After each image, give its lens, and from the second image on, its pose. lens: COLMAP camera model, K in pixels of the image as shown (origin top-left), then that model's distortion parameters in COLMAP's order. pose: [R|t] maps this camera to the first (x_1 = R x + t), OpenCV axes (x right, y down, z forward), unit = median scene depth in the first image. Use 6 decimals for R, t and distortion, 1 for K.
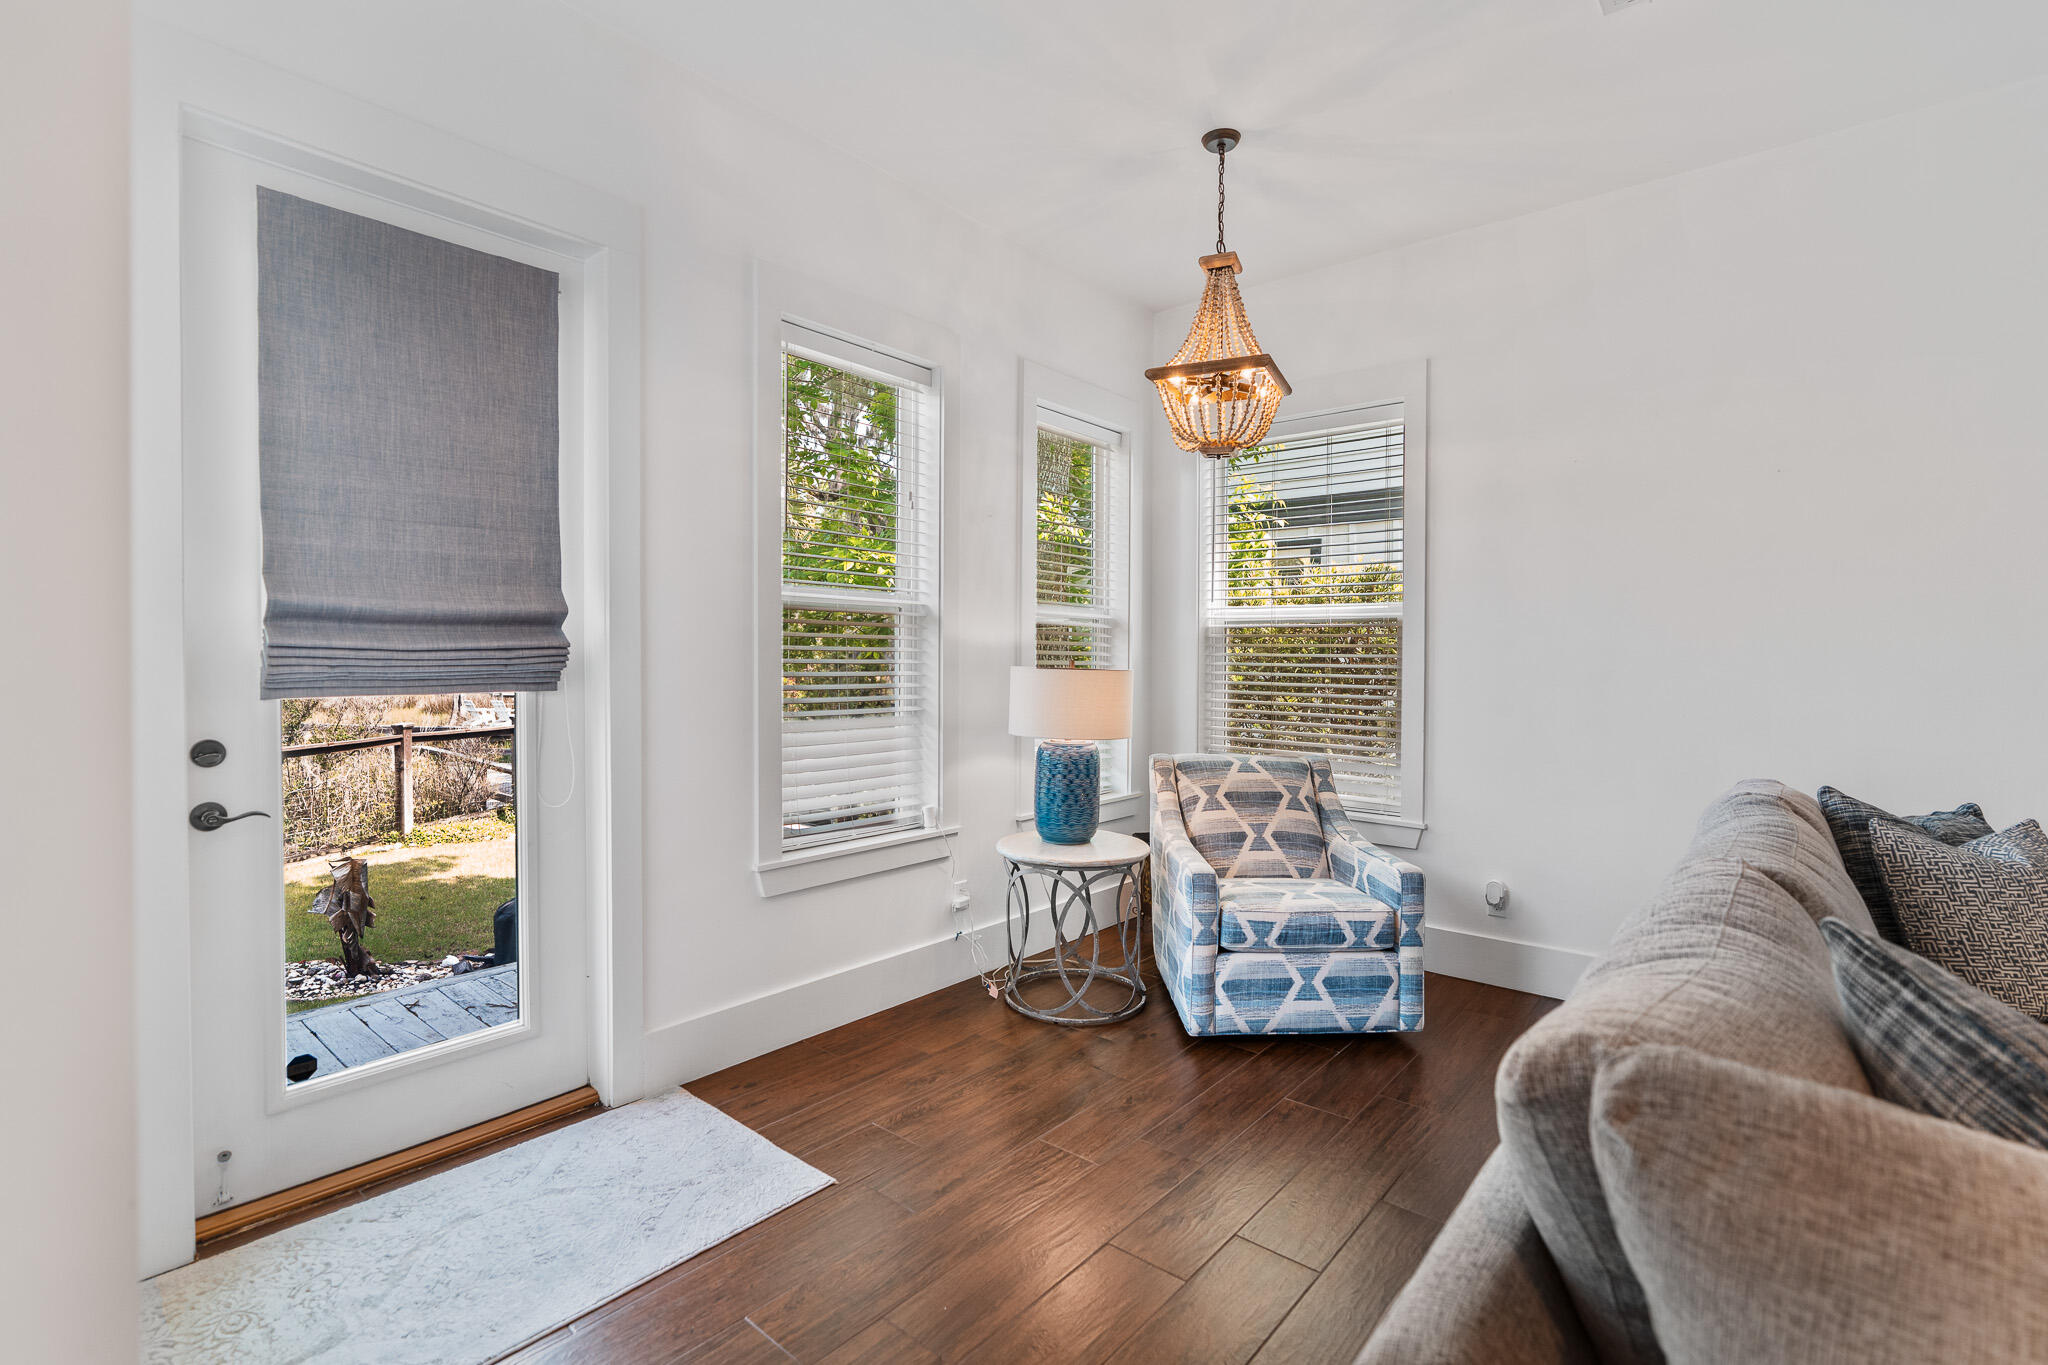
lens RADIAL K [[927.5, 0, 992.6], [0, 927.5, 662.6], [0, 0, 1]] dist [-0.009473, 0.003600]
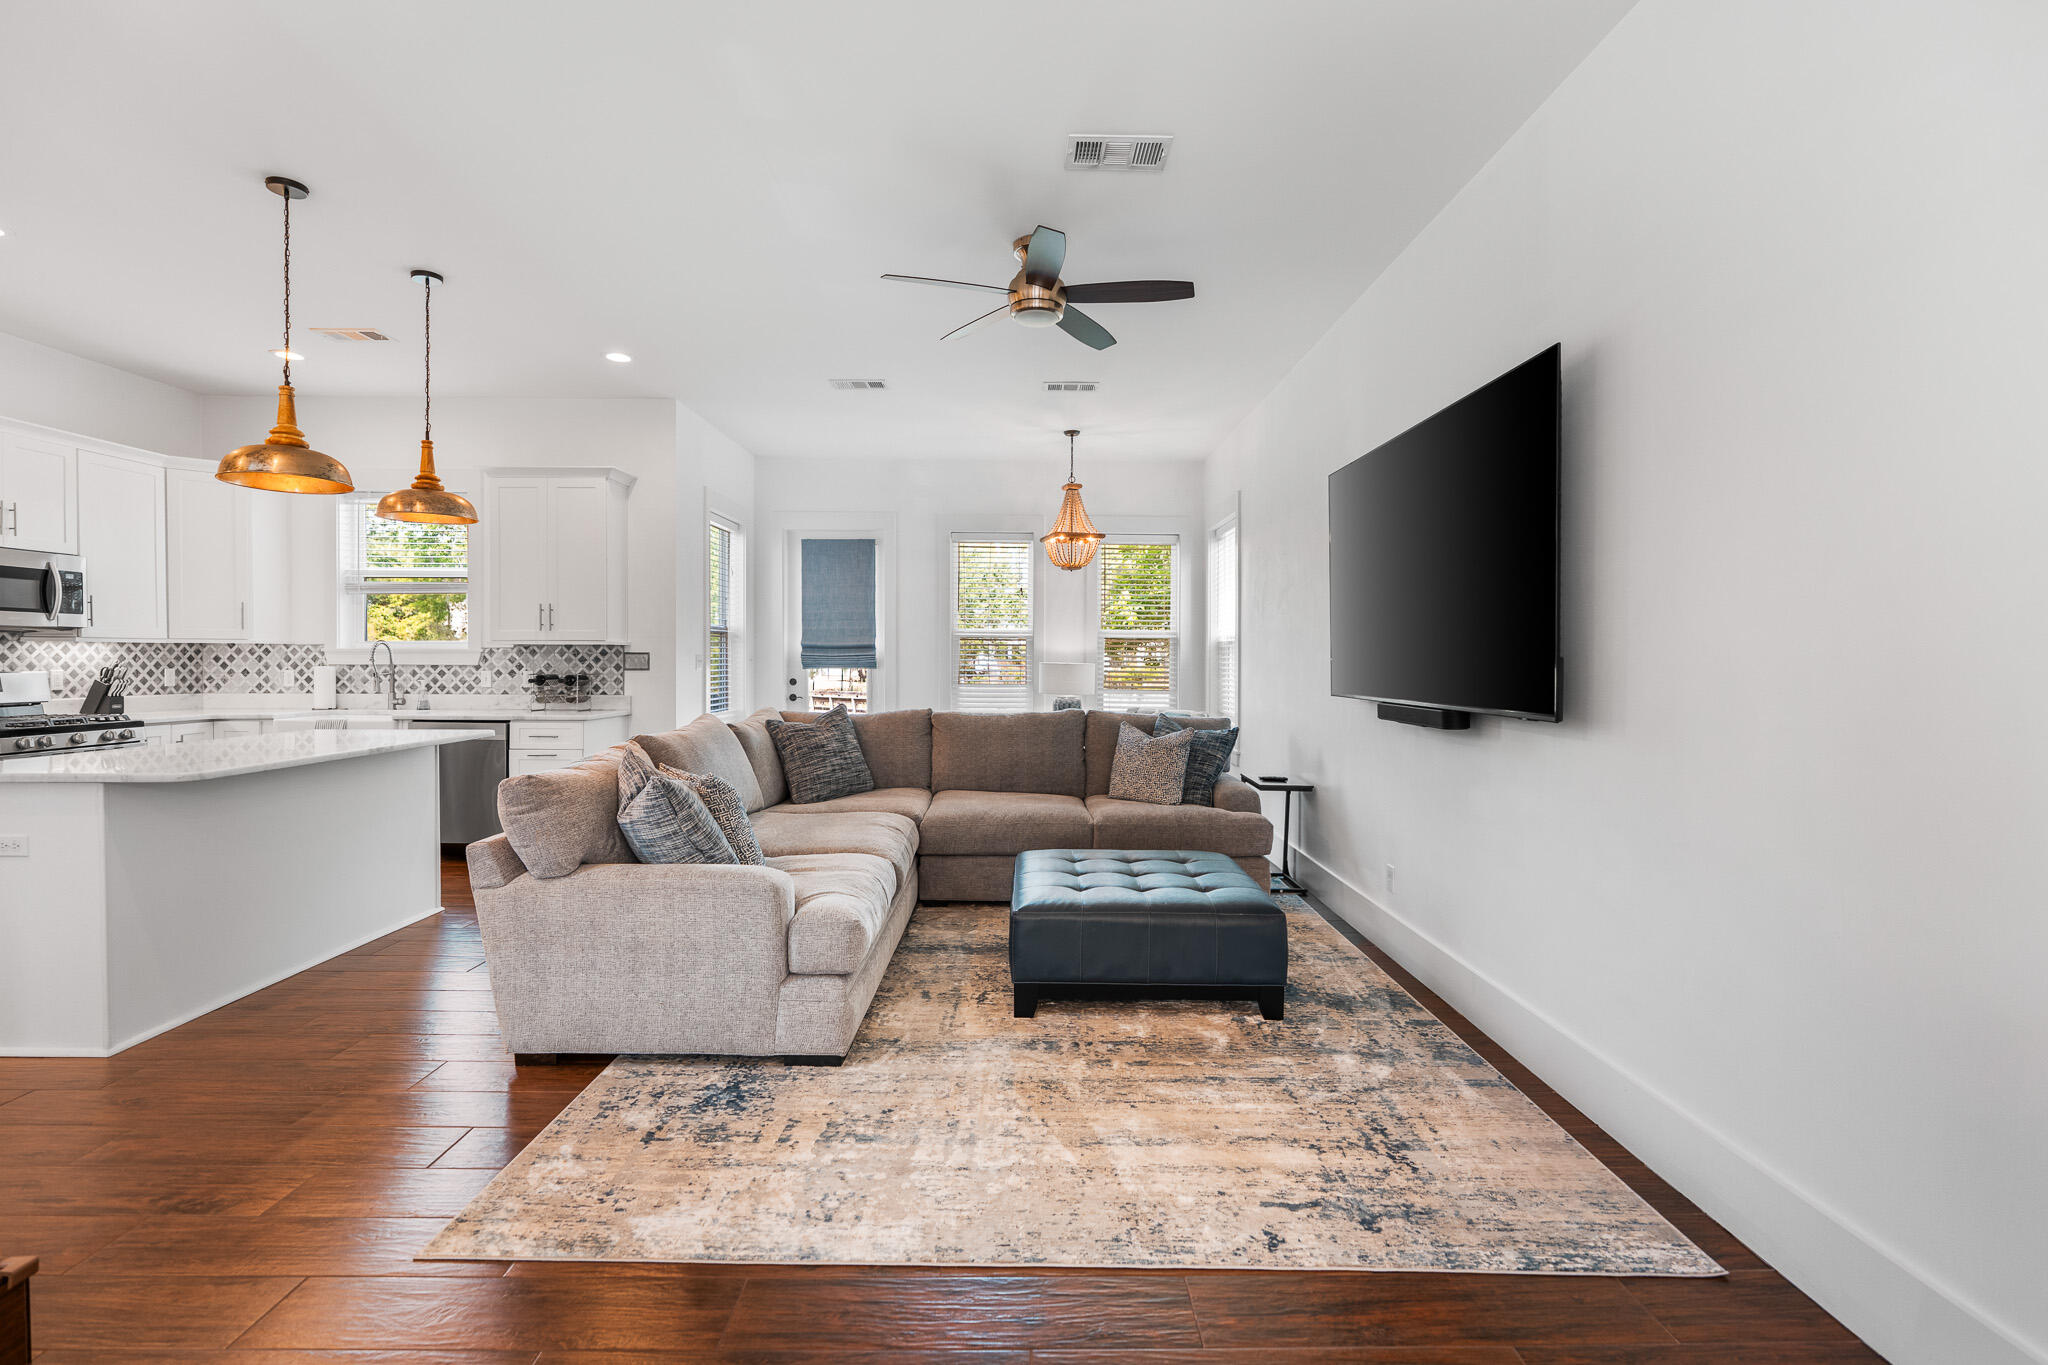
lens RADIAL K [[927.5, 0, 1035.8], [0, 927.5, 672.4], [0, 0, 1]] dist [-0.009473, 0.003600]
pose [[0.665077, 0.010030, -0.746707, 1.837715], [-0.004511, 0.999946, 0.009414, 0.008897], [0.746761, -0.002892, 0.665086, -0.578099]]
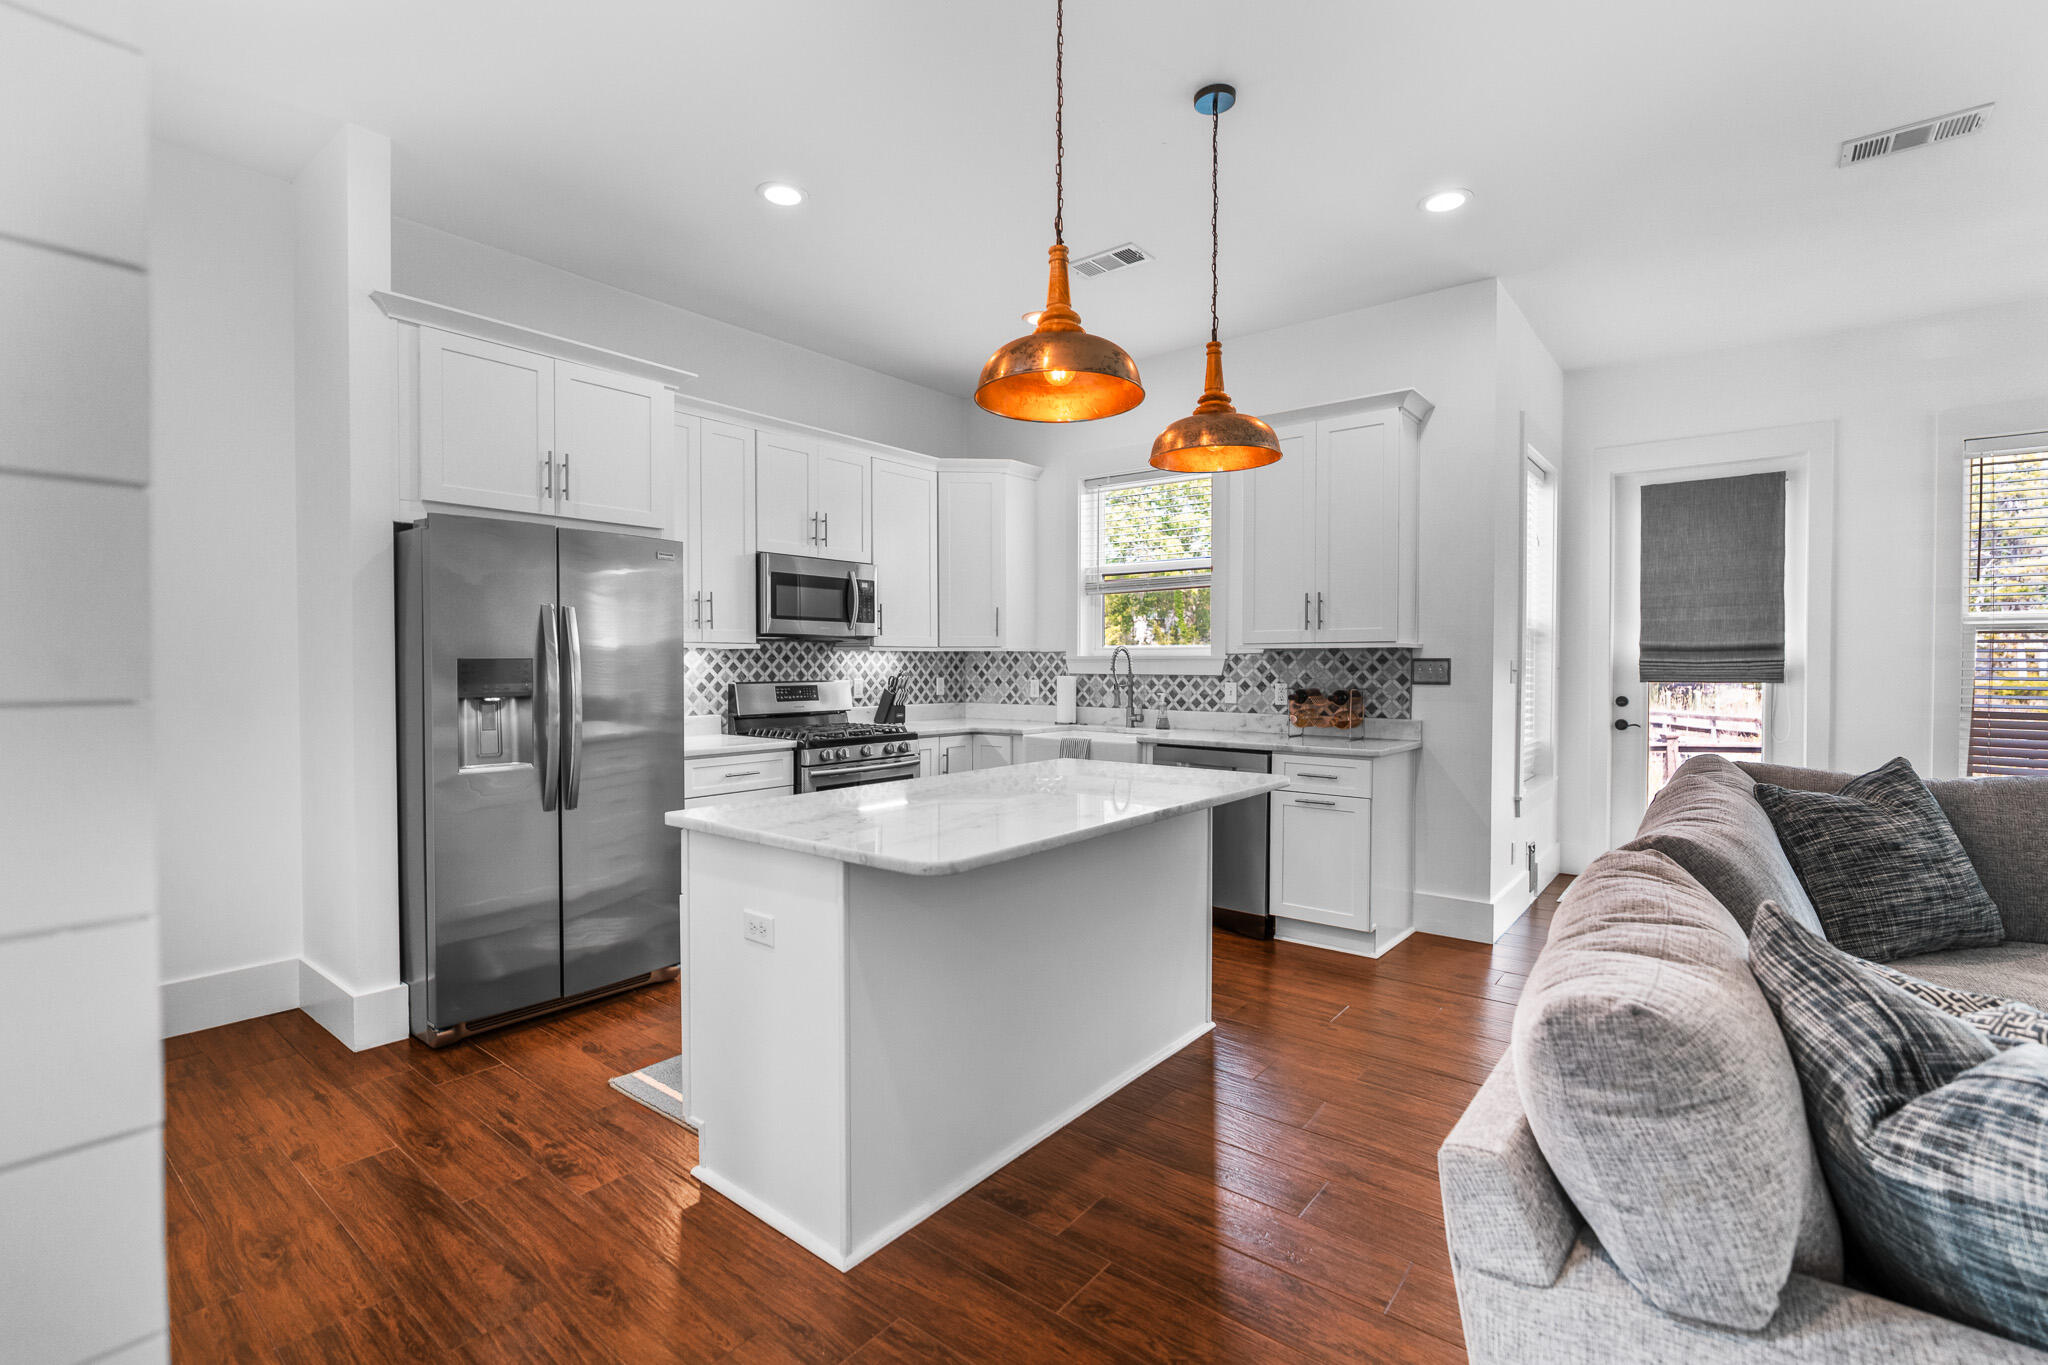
lens RADIAL K [[927.5, 0, 1013.7], [0, 927.5, 684.3], [0, 0, 1]] dist [-0.009473, 0.003600]
pose [[0.040886, 0.019037, -0.998982, 1.142504], [-0.005488, 0.999808, 0.018828, 0.004420], [0.999149, 0.004713, 0.040982, -0.574155]]
